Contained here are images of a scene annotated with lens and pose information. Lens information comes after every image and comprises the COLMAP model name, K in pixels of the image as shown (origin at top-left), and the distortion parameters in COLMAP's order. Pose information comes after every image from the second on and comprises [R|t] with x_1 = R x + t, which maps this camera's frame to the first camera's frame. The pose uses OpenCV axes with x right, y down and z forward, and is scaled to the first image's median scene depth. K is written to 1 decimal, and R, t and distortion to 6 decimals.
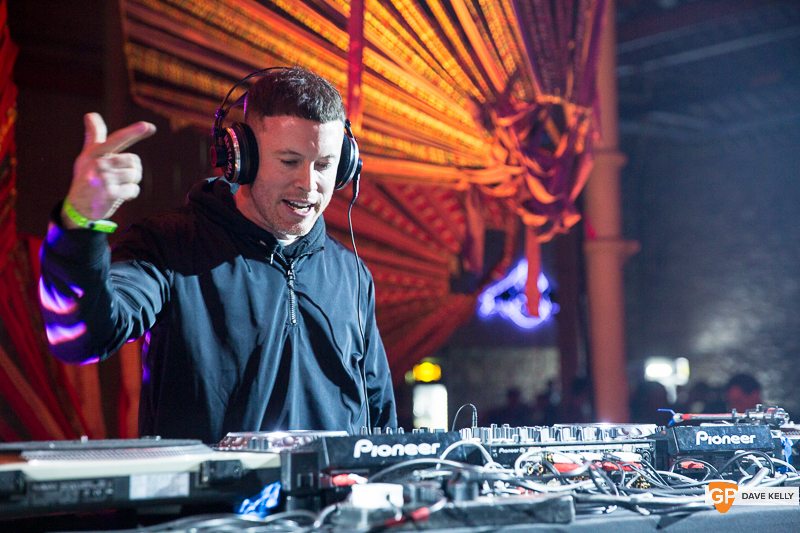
lens RADIAL K [[1480.7, 0, 404.3], [0, 1480.7, 263.8], [0, 0, 1]] dist [0.229617, 0.000000]
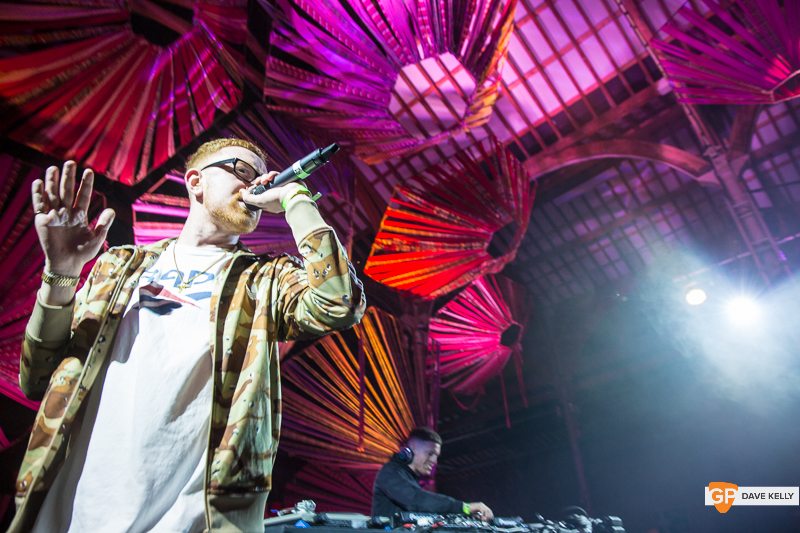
lens RADIAL K [[543.6, 0, 395.4], [0, 543.6, 264.1], [0, 0, 1]] dist [-0.111205, 0.077046]
pose [[0.993641, 0.017888, 0.111162, -0.166903], [0.034754, 0.890359, -0.453931, 0.126805], [-0.107094, 0.454908, 0.884076, -0.256206]]
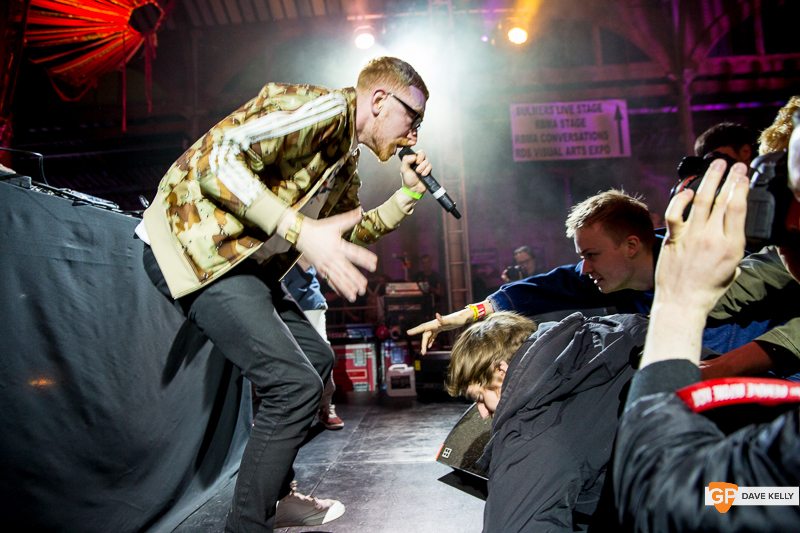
lens RADIAL K [[543.6, 0, 405.0], [0, 543.6, 268.6], [0, 0, 1]] dist [-0.111205, 0.077046]
pose [[0.691695, 0.022598, 0.721836, -0.037097], [-0.022901, 0.999694, -0.009352, 0.208937], [-0.721827, -0.010062, 0.692001, 0.090822]]
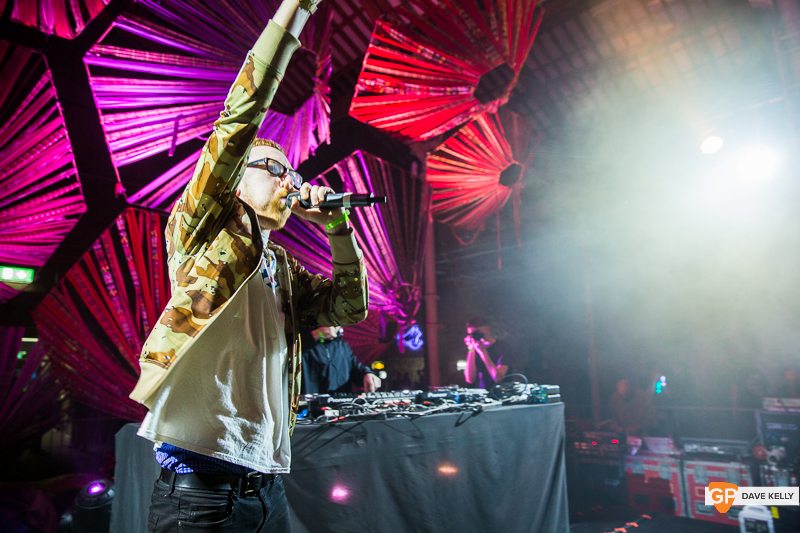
lens RADIAL K [[543.6, 0, 398.4], [0, 543.6, 268.2], [0, 0, 1]] dist [-0.111205, 0.077046]
pose [[0.999079, 0.002852, 0.042821, 0.063822], [0.001545, 0.994752, -0.102300, -0.049976], [-0.042888, 0.102272, 0.993832, -0.290494]]
